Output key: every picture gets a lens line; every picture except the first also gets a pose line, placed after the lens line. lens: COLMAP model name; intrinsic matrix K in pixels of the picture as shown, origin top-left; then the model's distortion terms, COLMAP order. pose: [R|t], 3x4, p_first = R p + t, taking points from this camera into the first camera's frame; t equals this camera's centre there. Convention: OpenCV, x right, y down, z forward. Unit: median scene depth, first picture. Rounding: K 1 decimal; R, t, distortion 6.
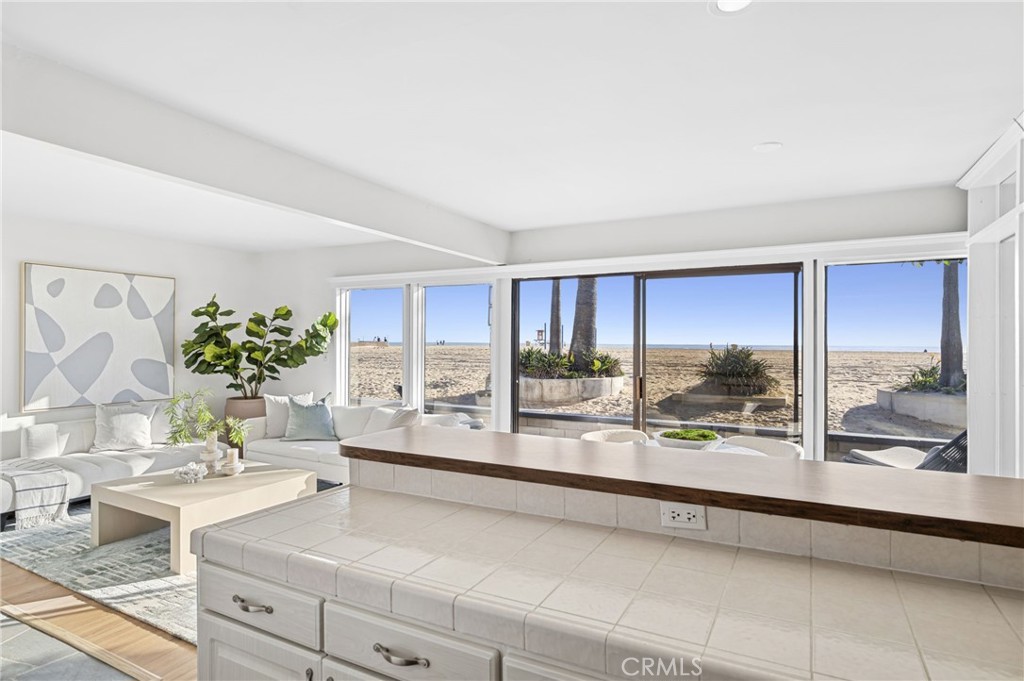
lens RADIAL K [[559.0, 0, 514.0], [0, 559.0, 351.7], [0, 0, 1]] dist [0.001805, -0.000146]
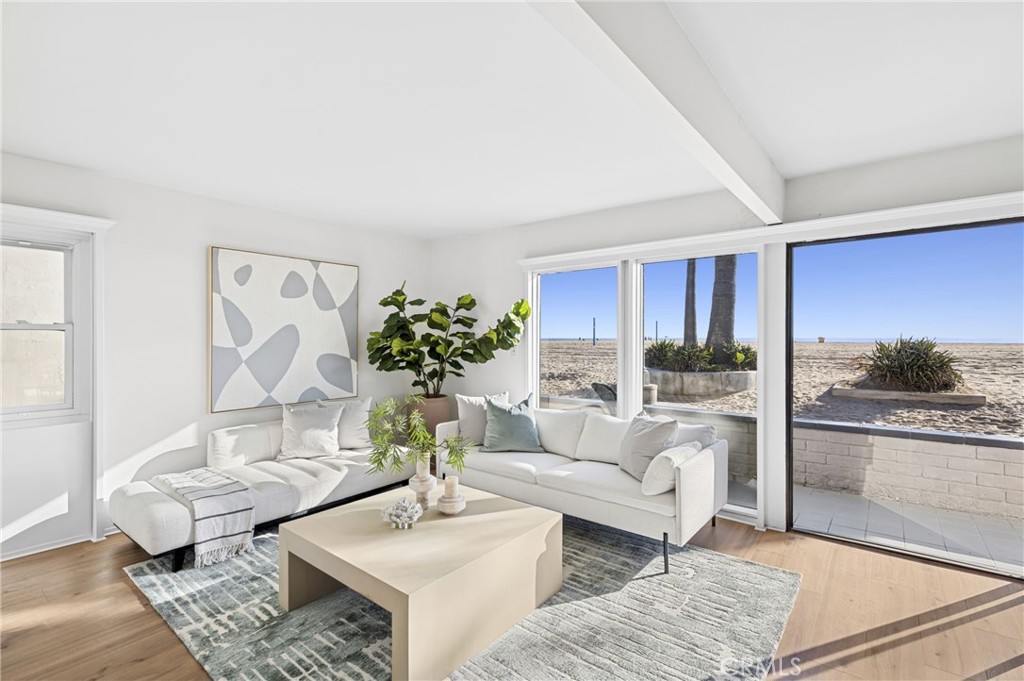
lens RADIAL K [[474.0, 0, 512.0], [0, 474.0, 340.5], [0, 0, 1]] dist [0.000469, 0.000241]
pose [[0.982757, -0.008784, -0.184691, -0.207962], [0.006711, 0.999907, -0.011848, 0.002278], [0.184778, 0.010404, 0.982725, 0.272039]]
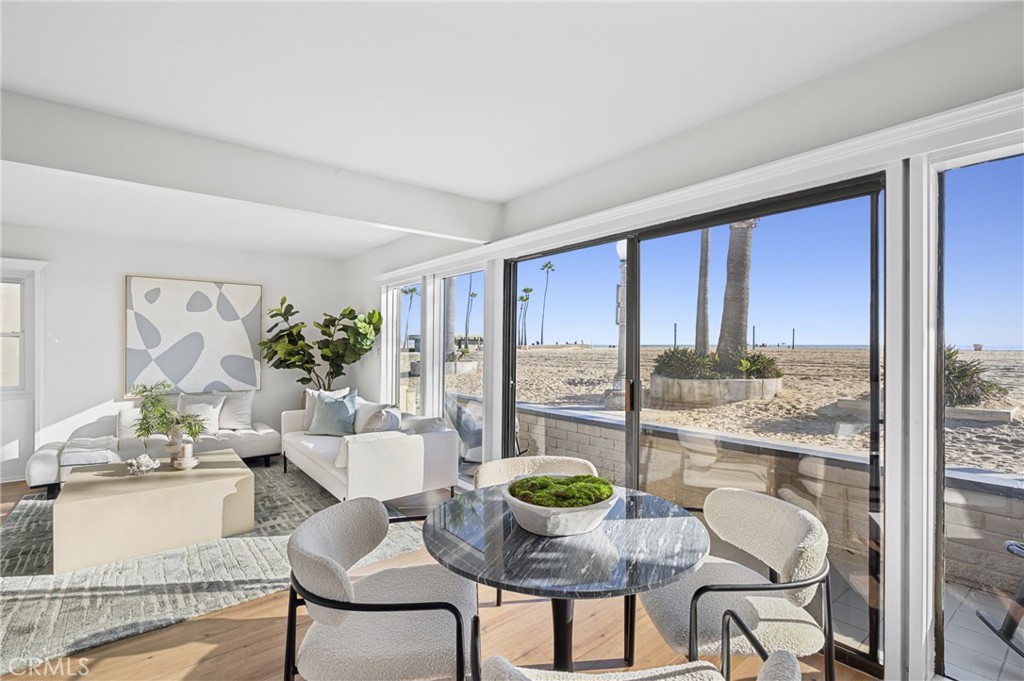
lens RADIAL K [[475.5, 0, 512.0], [0, 475.5, 346.6], [0, 0, 1]] dist [-0.000998, 0.000038]
pose [[0.919089, -0.005851, -0.394007, 0.244395], [0.000687, 0.999912, -0.013245, 0.008270], [0.394050, 0.011902, 0.919012, 0.297659]]
